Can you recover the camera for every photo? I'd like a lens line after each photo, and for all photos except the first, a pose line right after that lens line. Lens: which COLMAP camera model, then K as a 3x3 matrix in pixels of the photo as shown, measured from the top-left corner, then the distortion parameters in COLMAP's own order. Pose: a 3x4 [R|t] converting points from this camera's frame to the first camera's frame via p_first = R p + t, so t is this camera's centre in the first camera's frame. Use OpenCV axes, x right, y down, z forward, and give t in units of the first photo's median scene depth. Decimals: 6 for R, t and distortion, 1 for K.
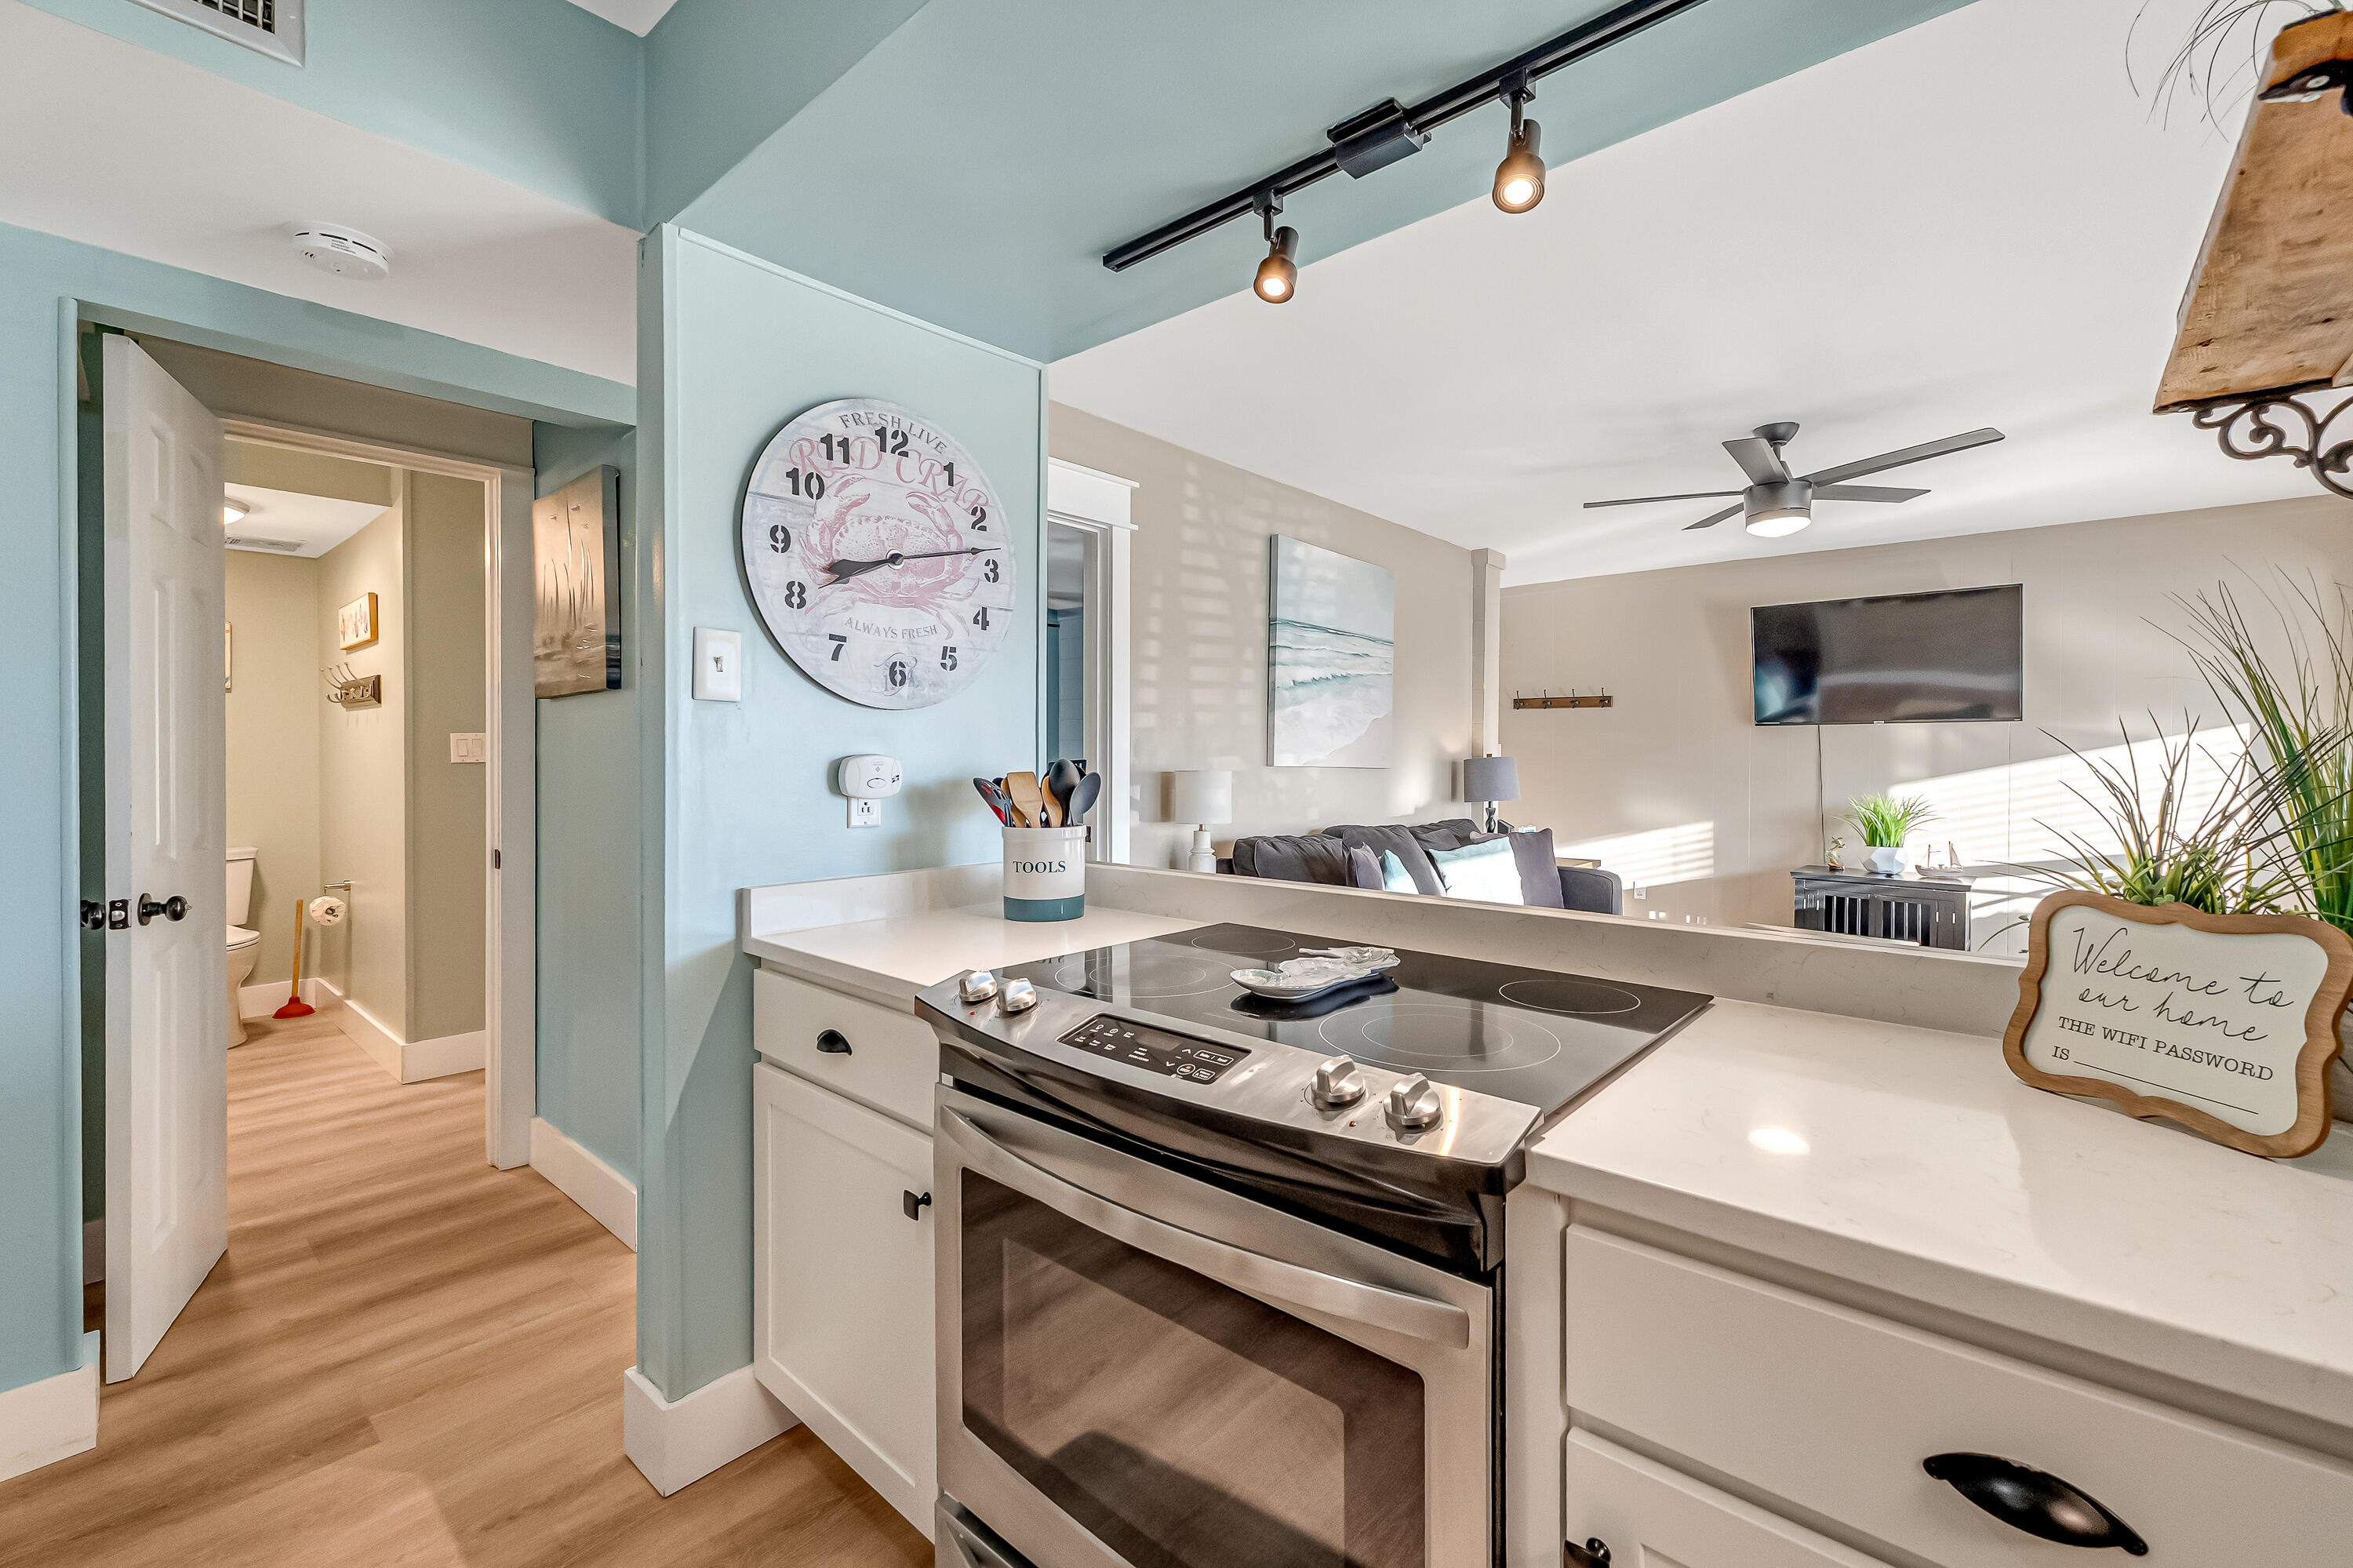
lens RADIAL K [[997.5, 0, 1184.4], [0, 997.5, 760.6], [0, 0, 1]] dist [0.005472, 0.000902]
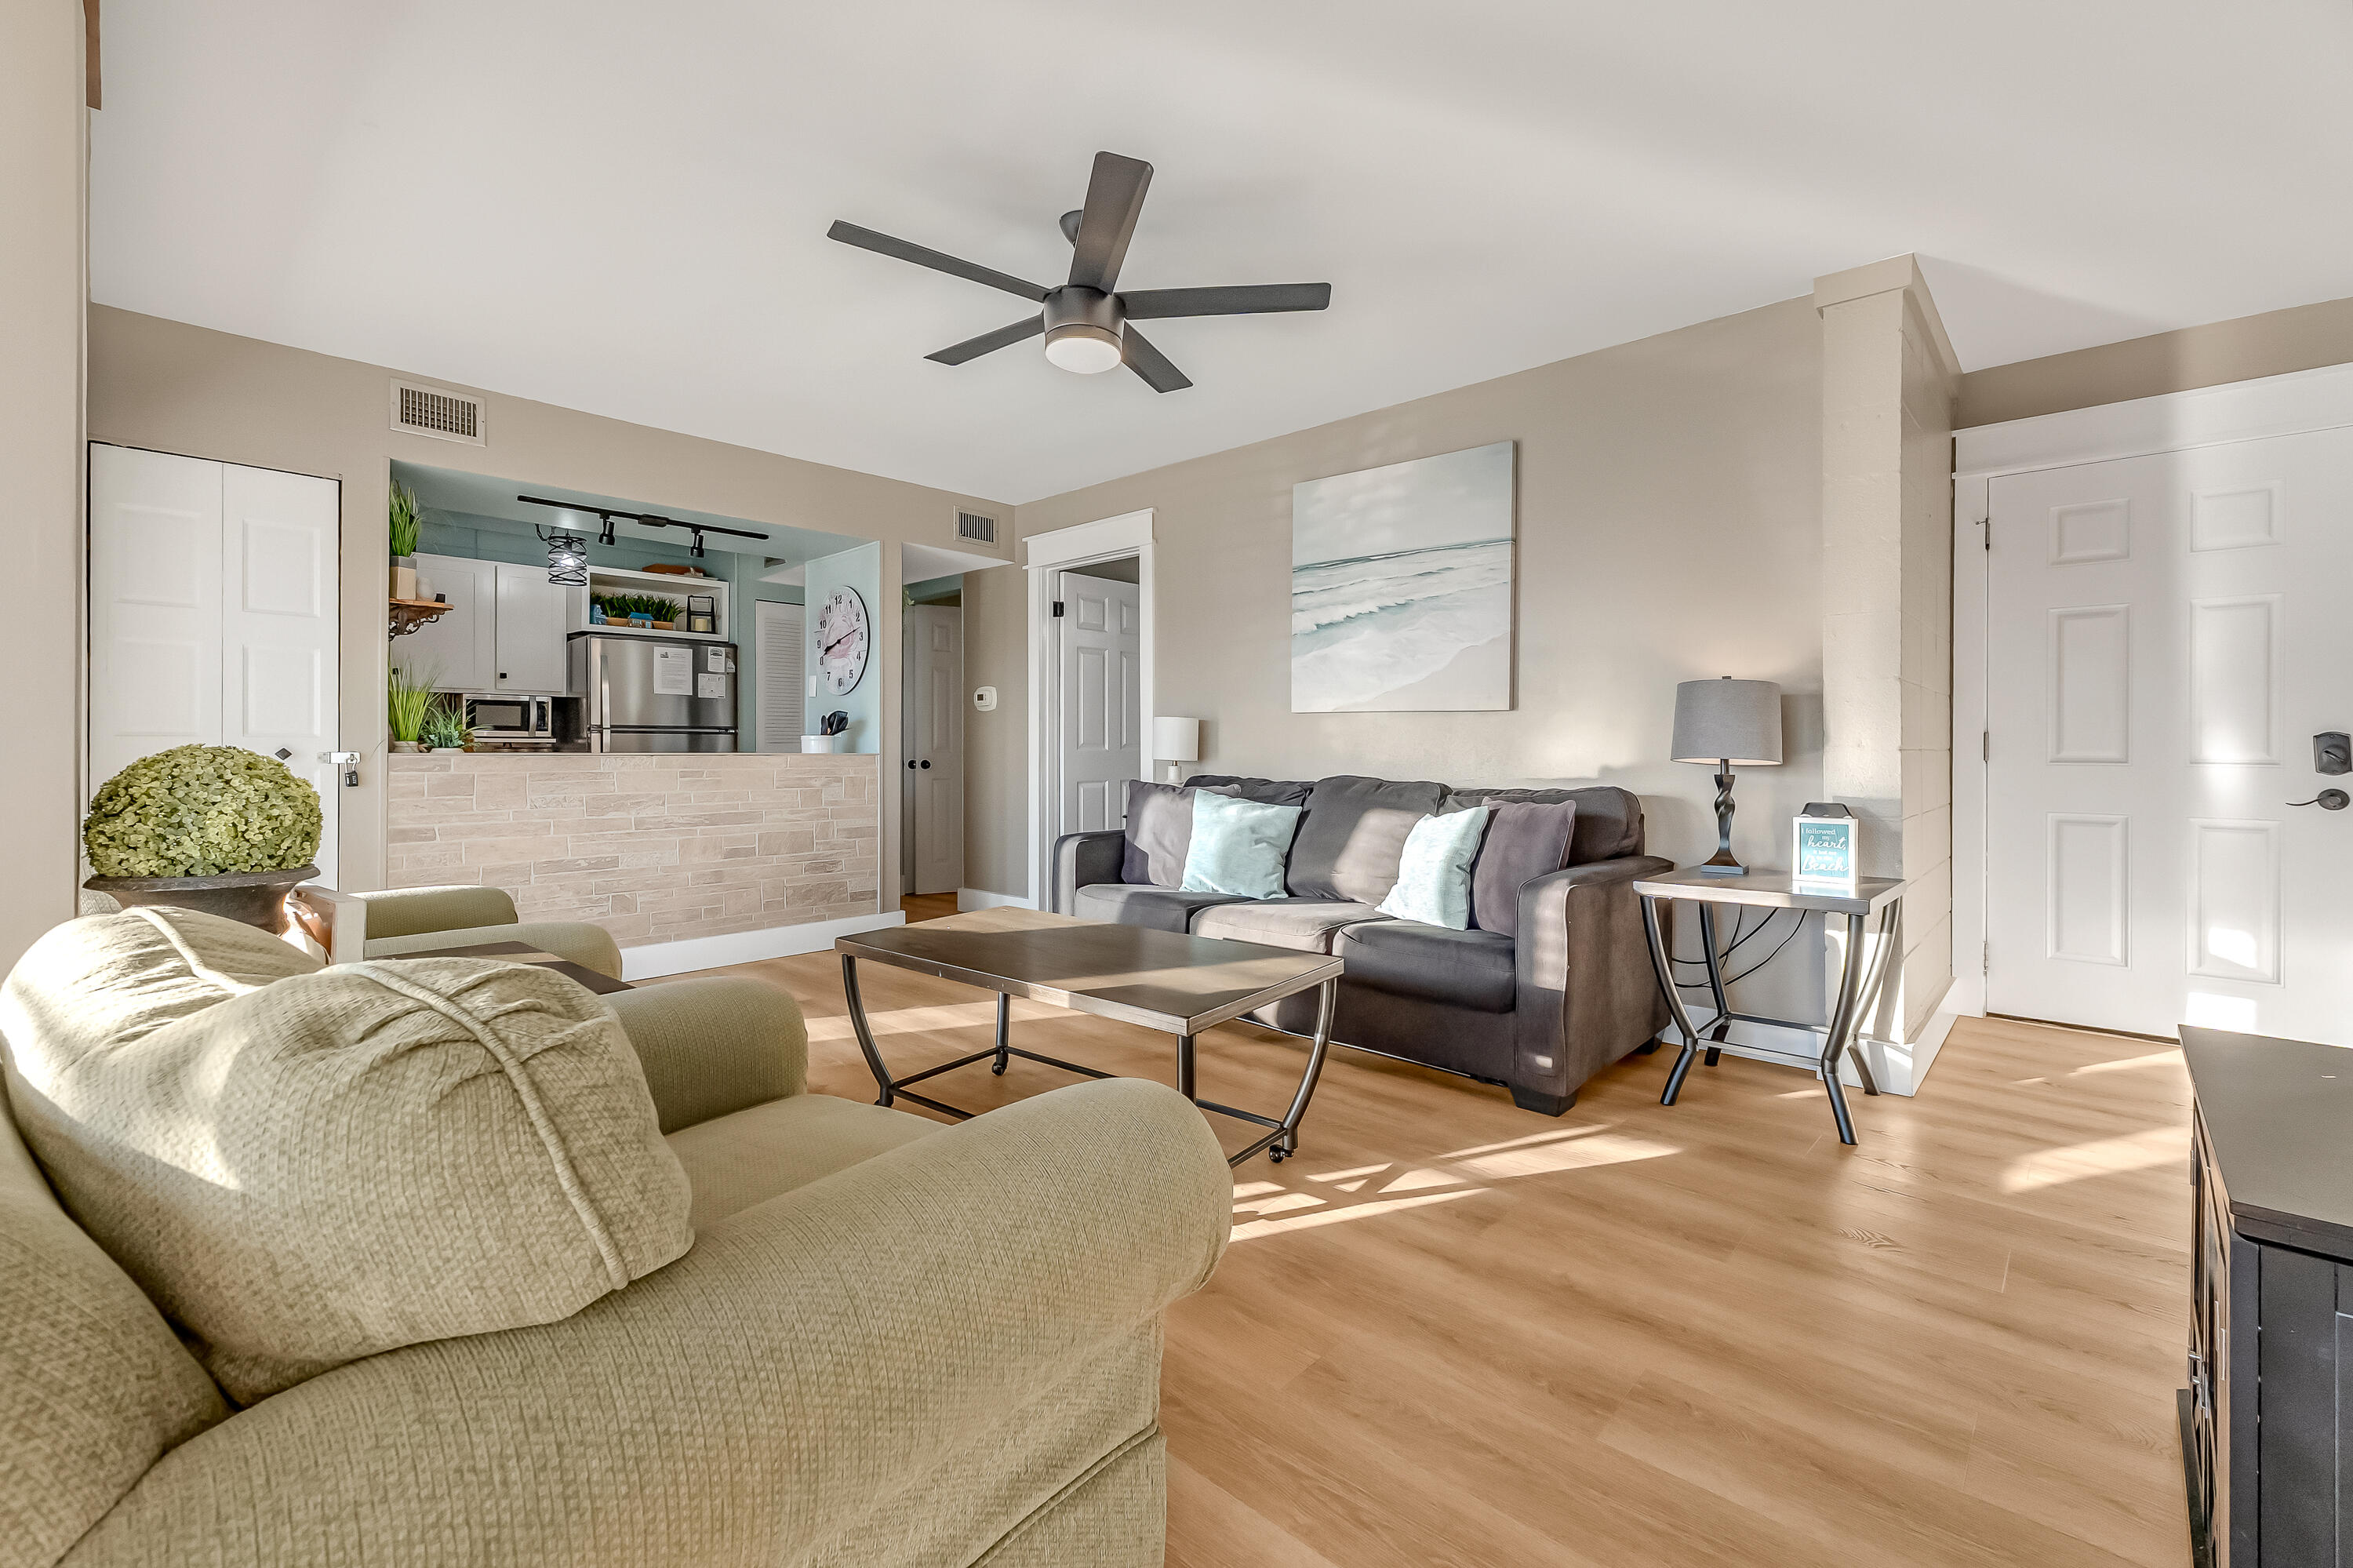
lens RADIAL K [[997.5, 0, 1186.5], [0, 997.5, 752.5], [0, 0, 1]] dist [0.005472, 0.000902]
pose [[-0.028934, -0.000710, -0.999581, 1.147795], [-0.005603, 0.999984, -0.000548, 0.048844], [0.999566, 0.005585, -0.028938, 0.952612]]
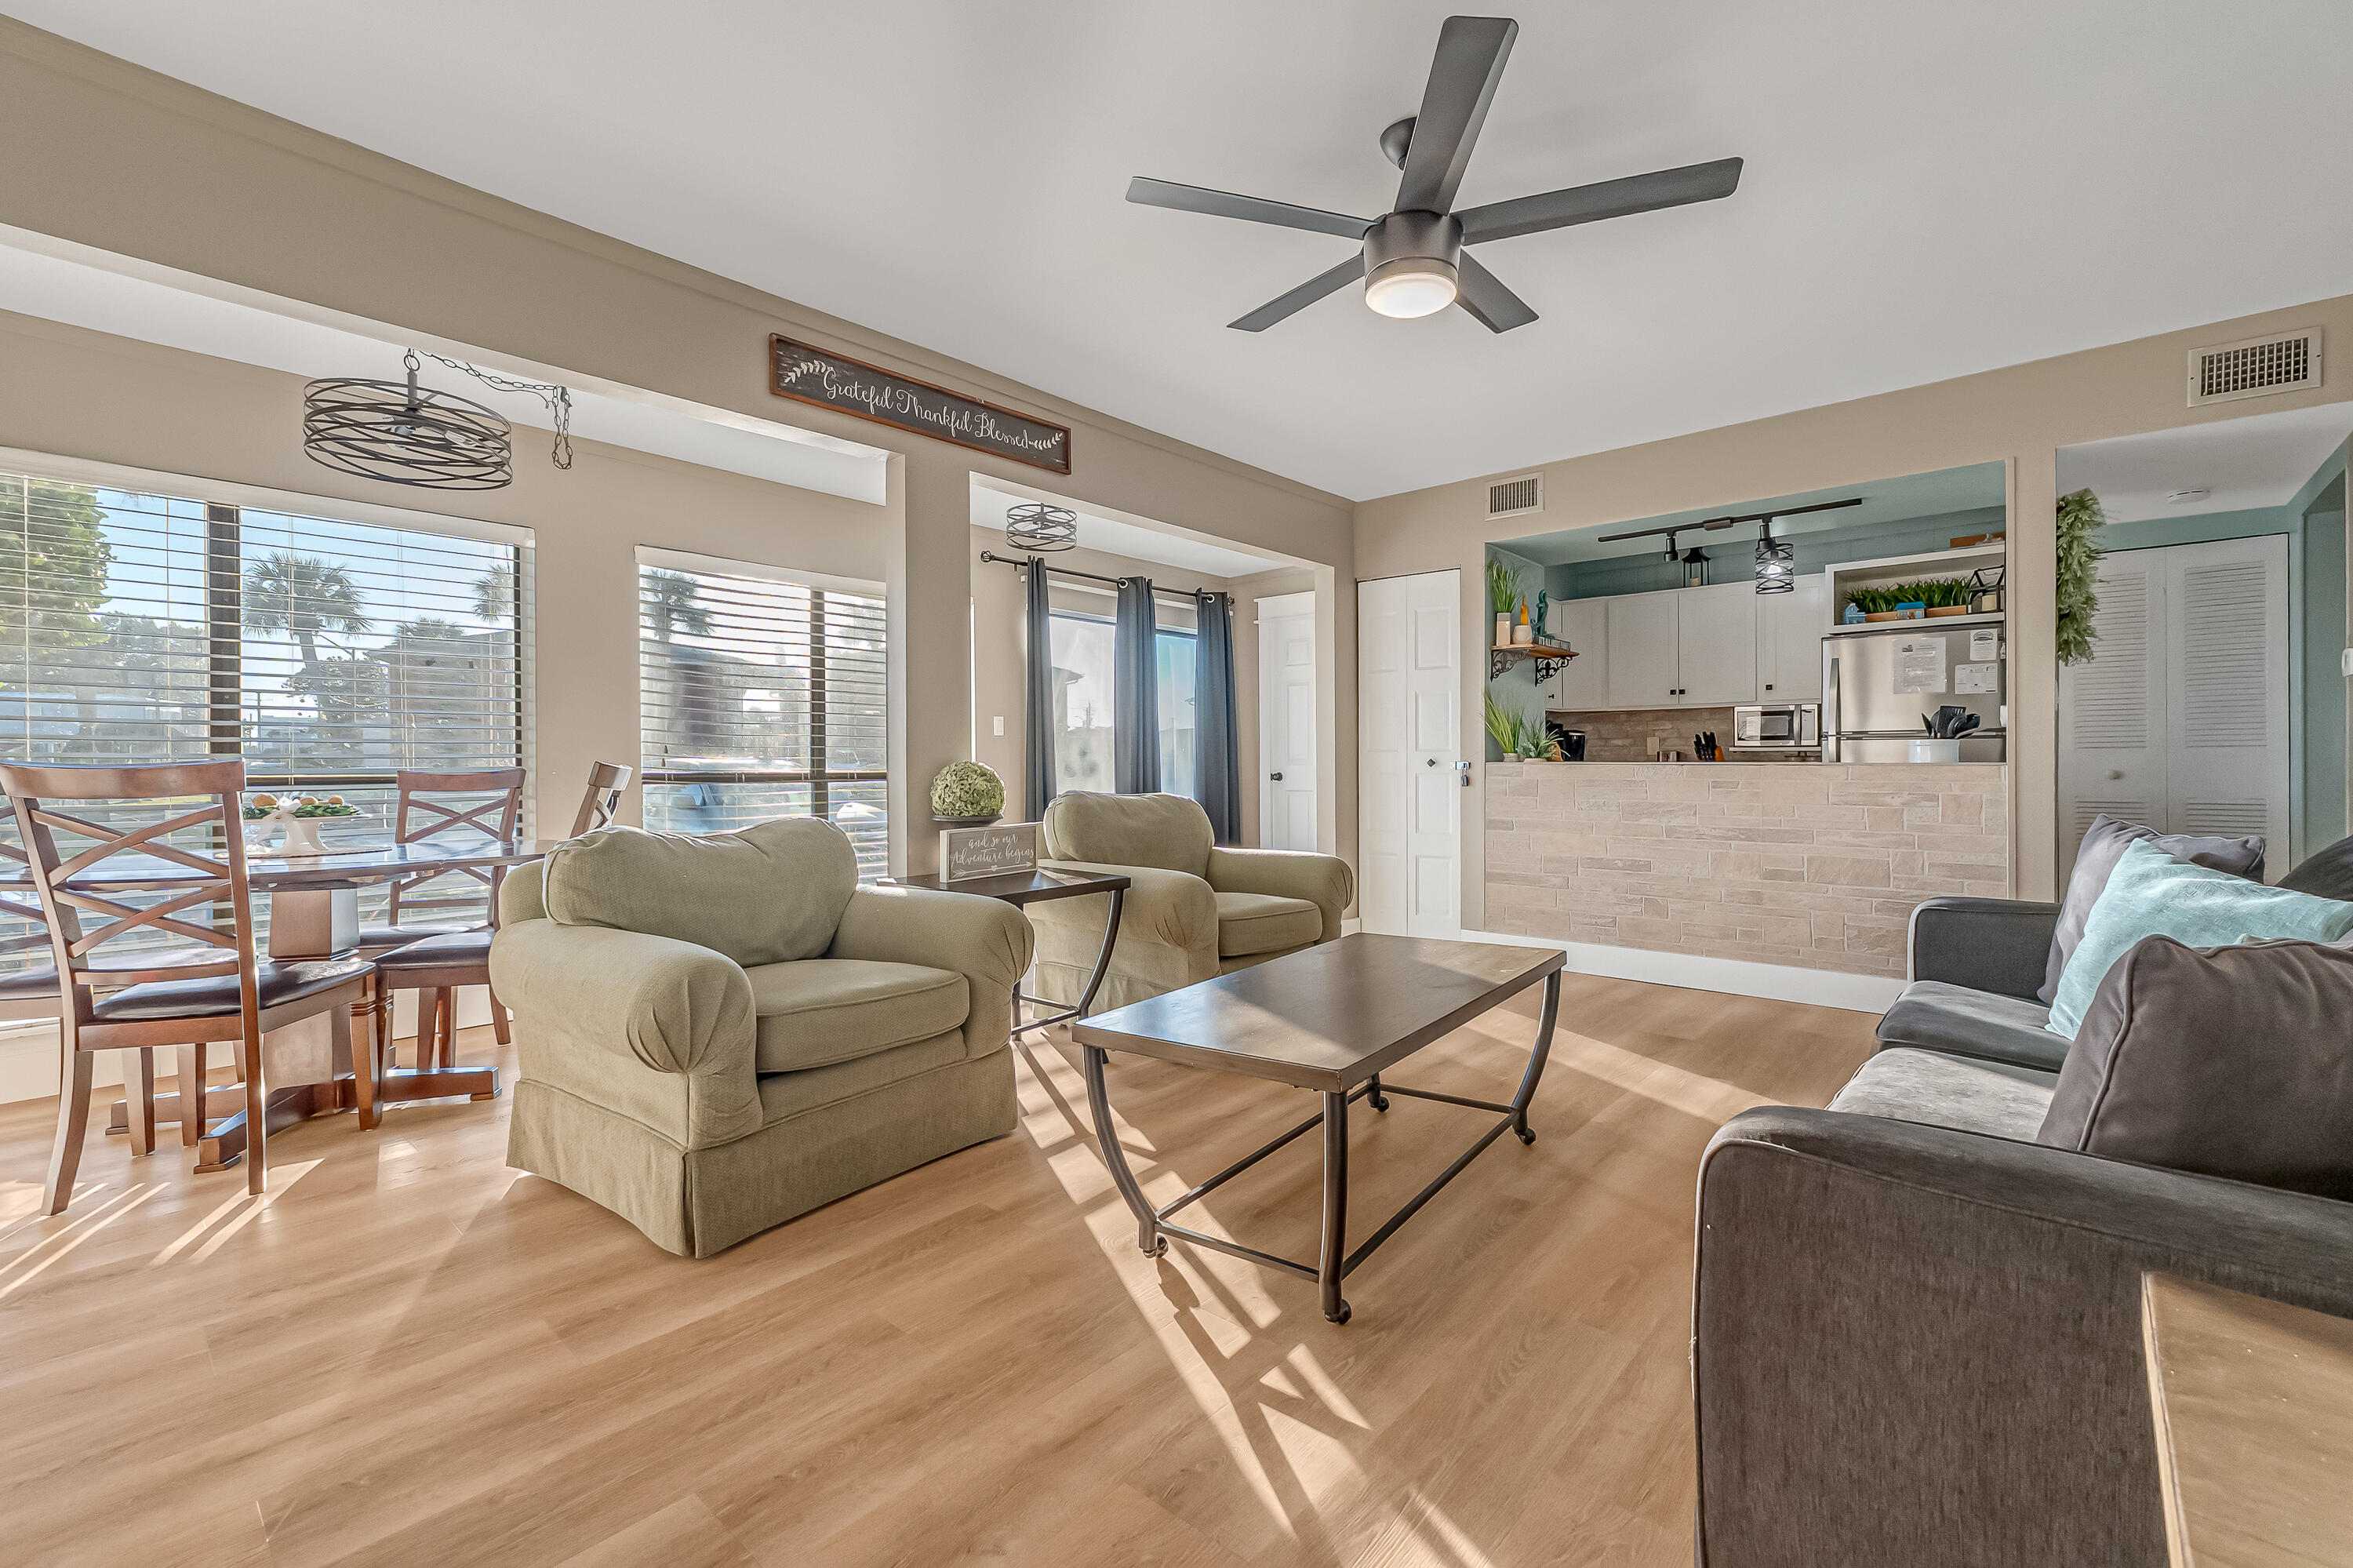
lens RADIAL K [[997.5, 0, 1182.9], [0, 997.5, 767.8], [0, 0, 1]] dist [0.005472, 0.000902]
pose [[-0.999984, 0.000741, 0.005642, 0.635133], [0.000819, 0.999904, 0.013820, 0.042701], [-0.005631, 0.013825, -0.999889, 1.410114]]
